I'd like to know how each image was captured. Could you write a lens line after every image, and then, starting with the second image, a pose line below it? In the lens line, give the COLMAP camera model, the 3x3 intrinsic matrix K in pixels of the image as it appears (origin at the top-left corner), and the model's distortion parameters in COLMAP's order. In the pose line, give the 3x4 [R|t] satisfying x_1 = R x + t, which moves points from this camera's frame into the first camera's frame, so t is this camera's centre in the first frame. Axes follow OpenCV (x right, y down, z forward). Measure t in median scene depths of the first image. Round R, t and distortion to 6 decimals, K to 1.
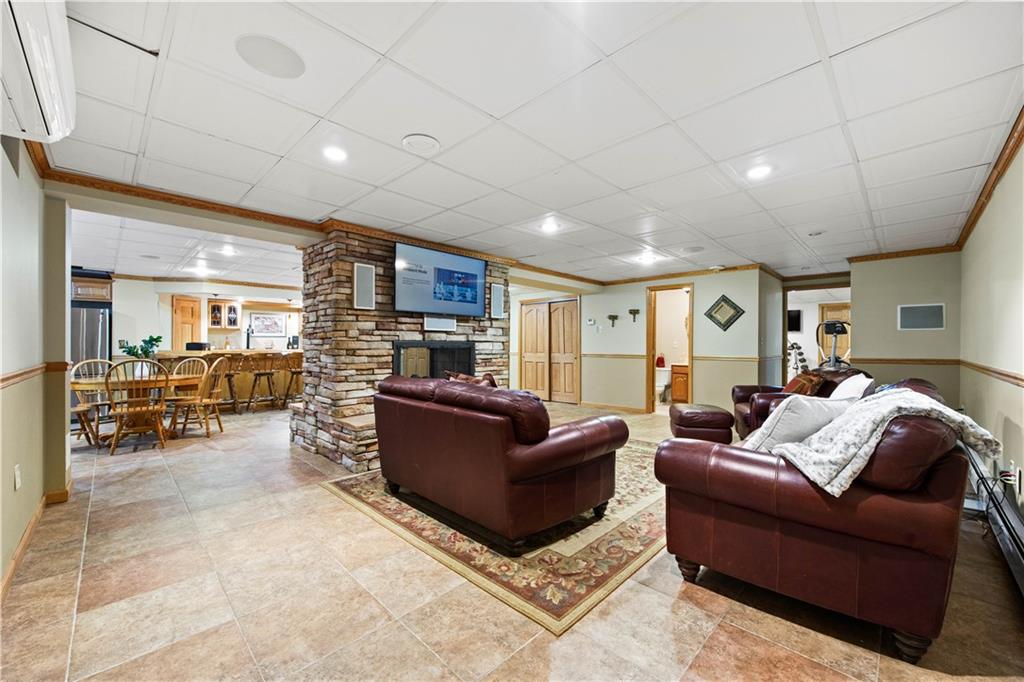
lens RADIAL K [[397.8, 0, 510.7], [0, 397.8, 344.3], [0, 0, 1]] dist [0.000090, -0.000155]
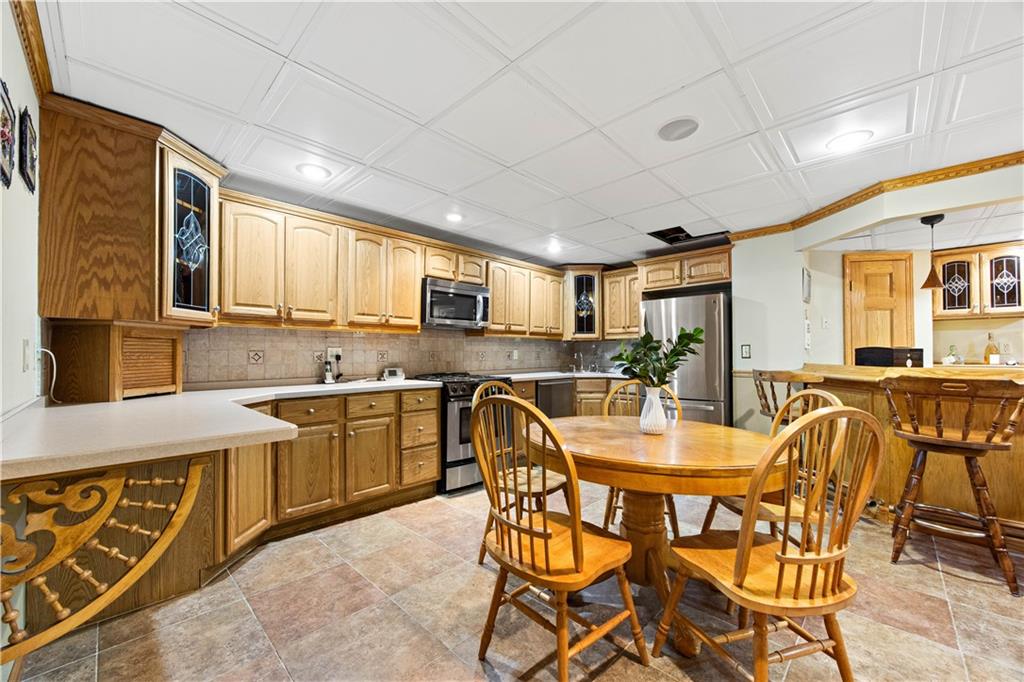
lens RADIAL K [[397.8, 0, 510.7], [0, 397.8, 344.3], [0, 0, 1]] dist [0.000090, -0.000155]
pose [[0.011706, -0.020332, -0.999725, -0.350299], [-0.003755, 0.999785, -0.020377, 0.002344], [0.999924, 0.003992, 0.011627, 0.569104]]
